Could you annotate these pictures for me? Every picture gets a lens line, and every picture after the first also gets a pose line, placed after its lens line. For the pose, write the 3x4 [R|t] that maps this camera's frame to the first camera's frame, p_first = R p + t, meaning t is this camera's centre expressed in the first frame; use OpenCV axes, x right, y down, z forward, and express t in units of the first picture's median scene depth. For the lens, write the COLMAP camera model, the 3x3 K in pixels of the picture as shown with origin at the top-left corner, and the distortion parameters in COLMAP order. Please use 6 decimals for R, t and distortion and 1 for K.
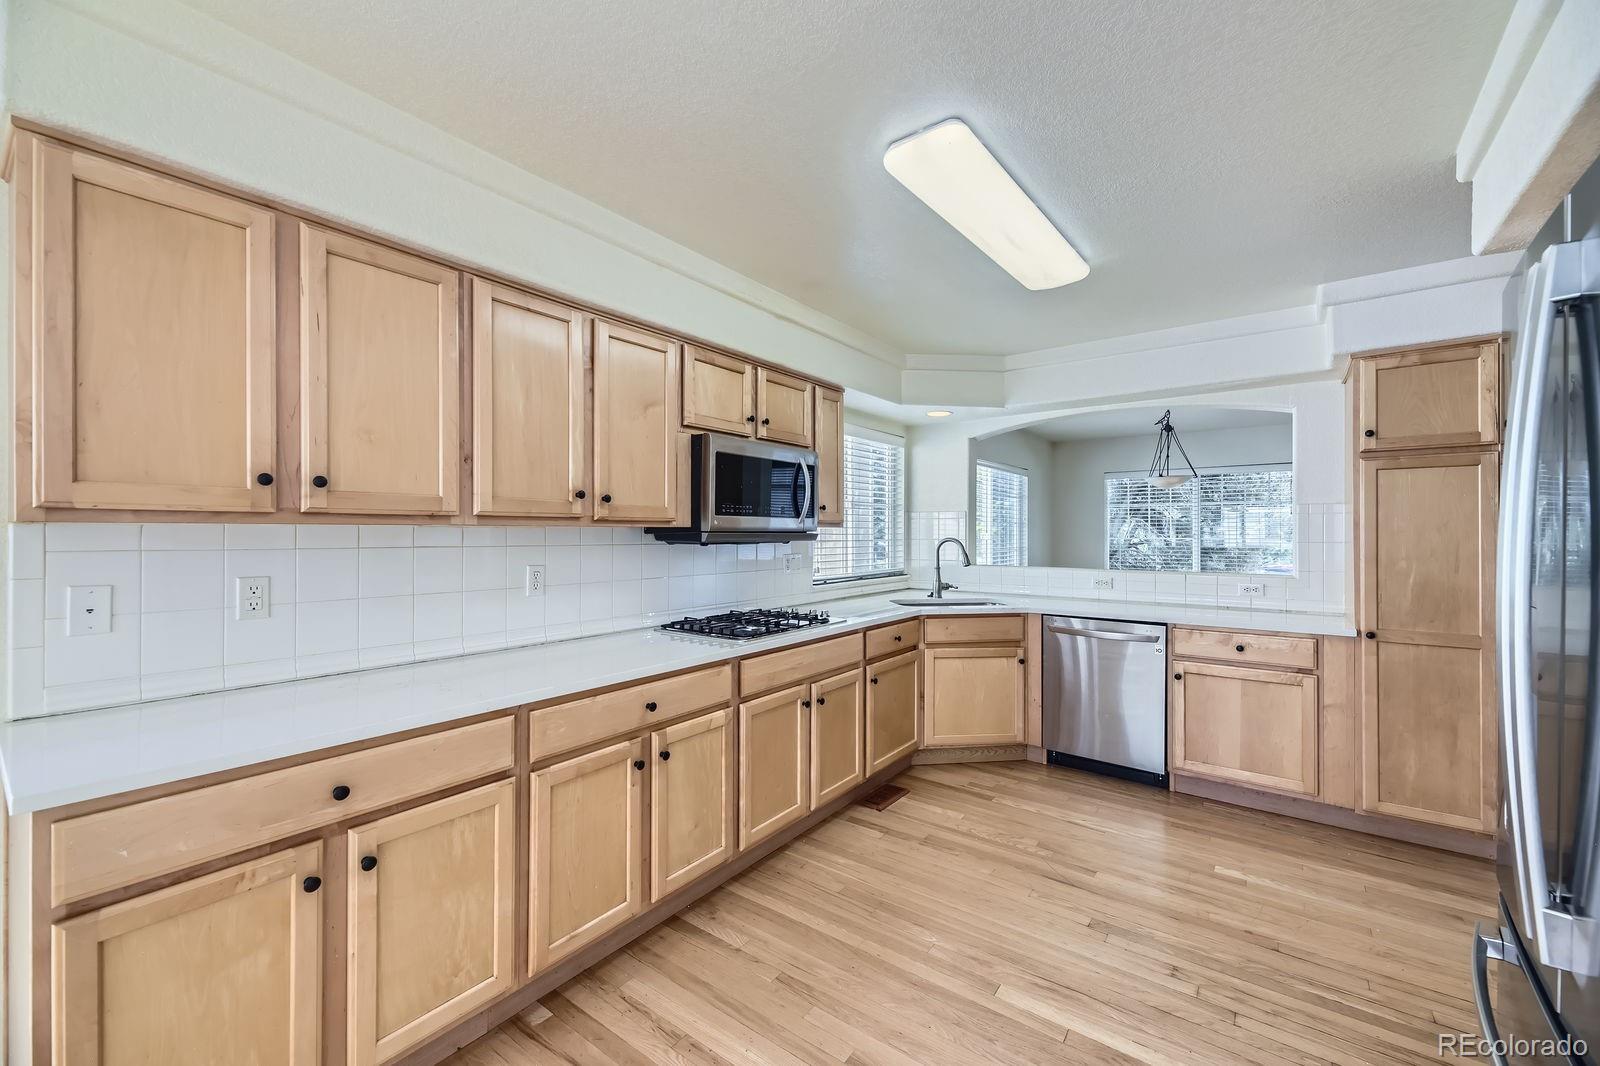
lens RADIAL K [[645.0, 0, 795.7], [0, 645.0, 530.0], [0, 0, 1]] dist [0.013966, -0.001966]
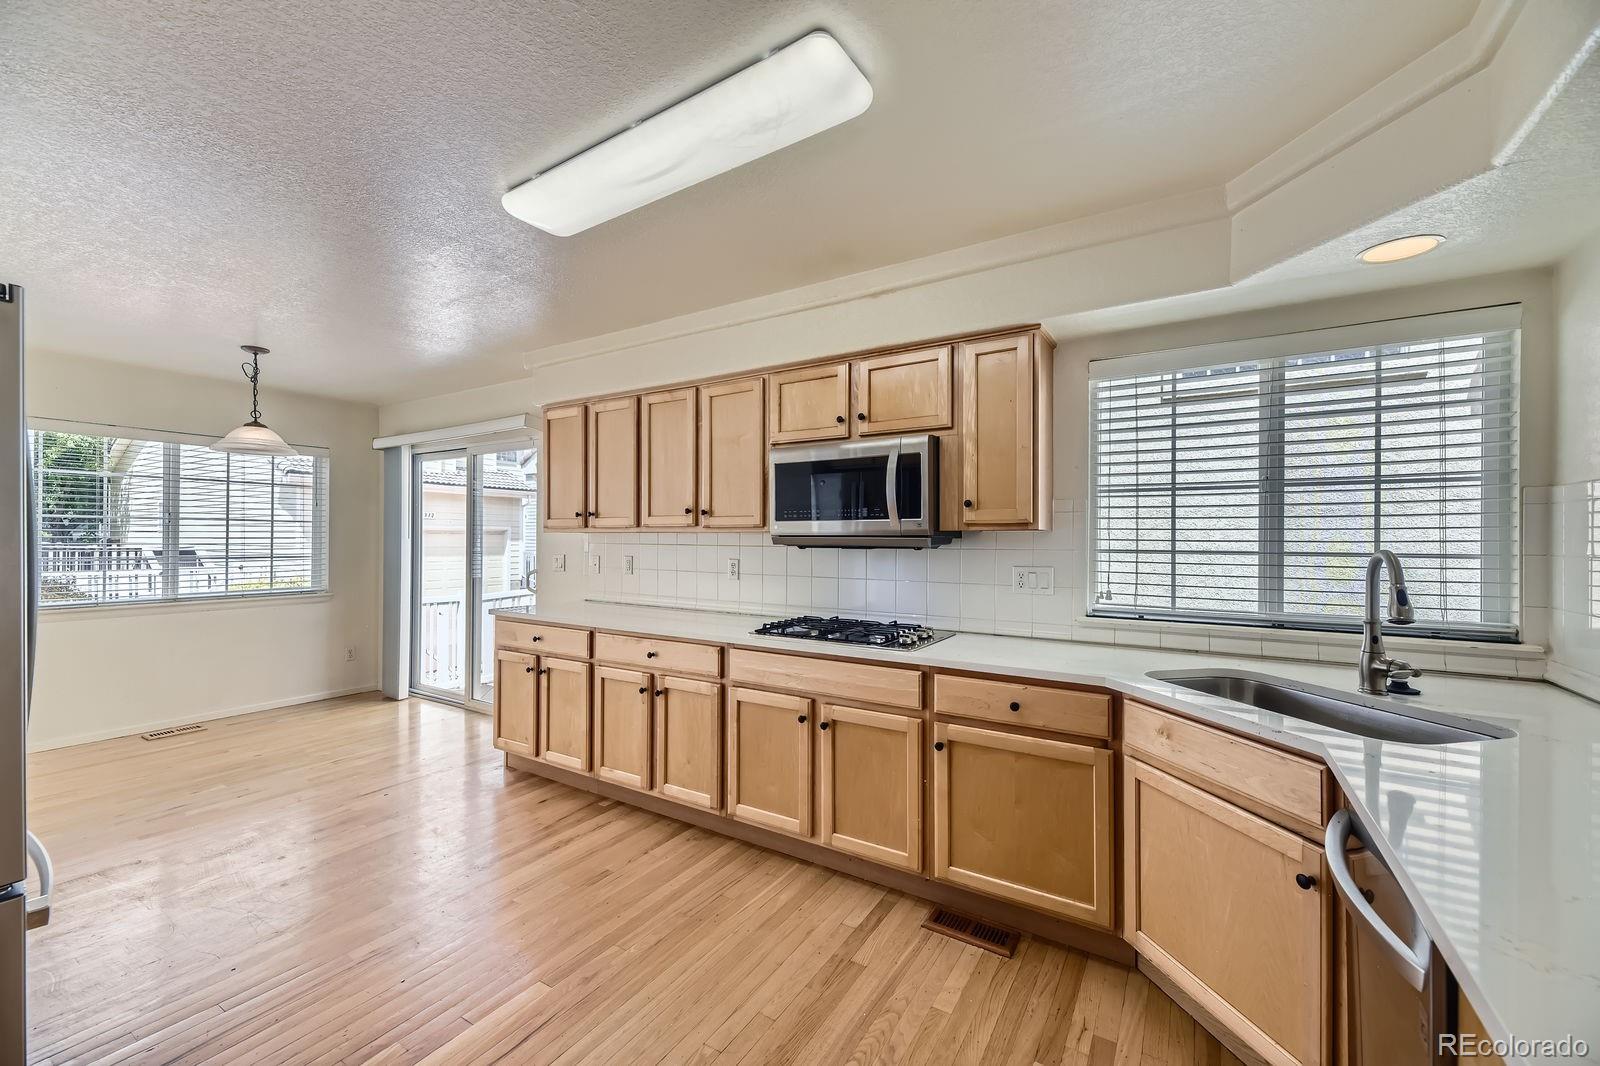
lens RADIAL K [[645.0, 0, 799.4], [0, 645.0, 534.7], [0, 0, 1]] dist [0.013966, -0.001966]
pose [[0.076591, -0.009466, -0.997018, 0.920702], [-0.000517, 0.999954, -0.009534, 0.011178], [0.997062, 0.001246, 0.076583, 0.891301]]
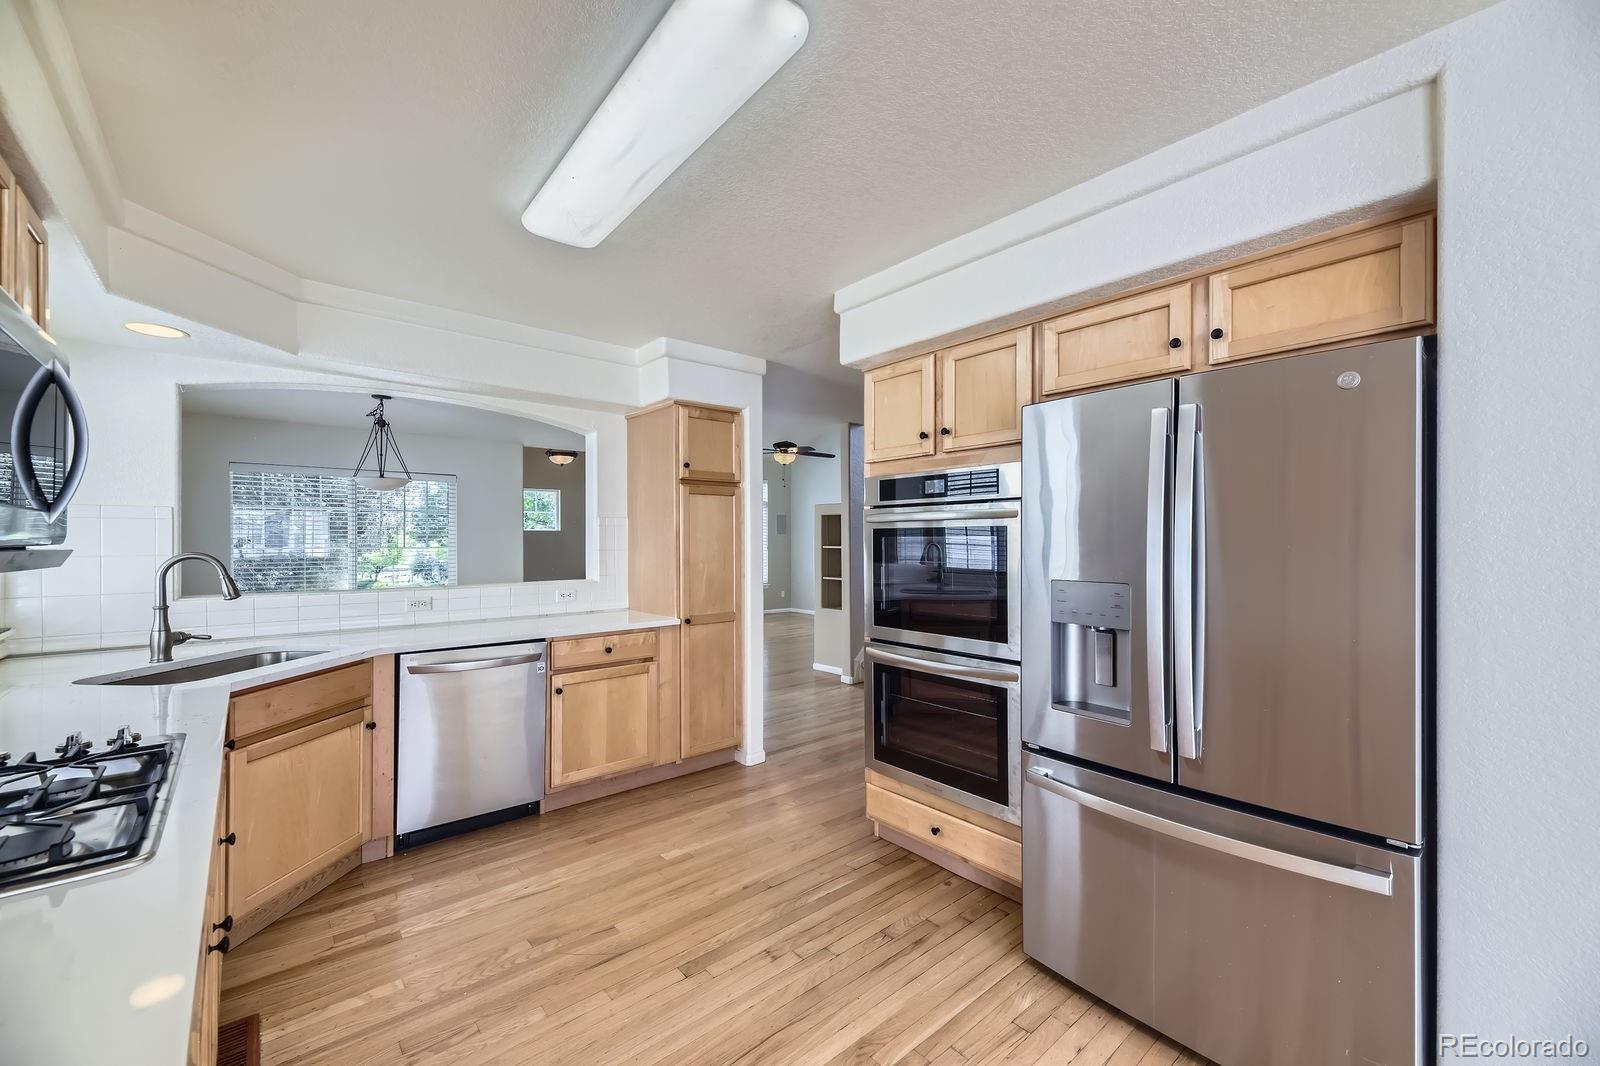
lens RADIAL K [[645.0, 0, 789.6], [0, 645.0, 536.1], [0, 0, 1]] dist [0.013966, -0.001966]
pose [[0.217076, 0.002991, 0.976150, -0.321547], [-0.003099, 0.999992, -0.002375, -0.005049], [-0.976150, -0.002510, 0.217084, 0.523256]]
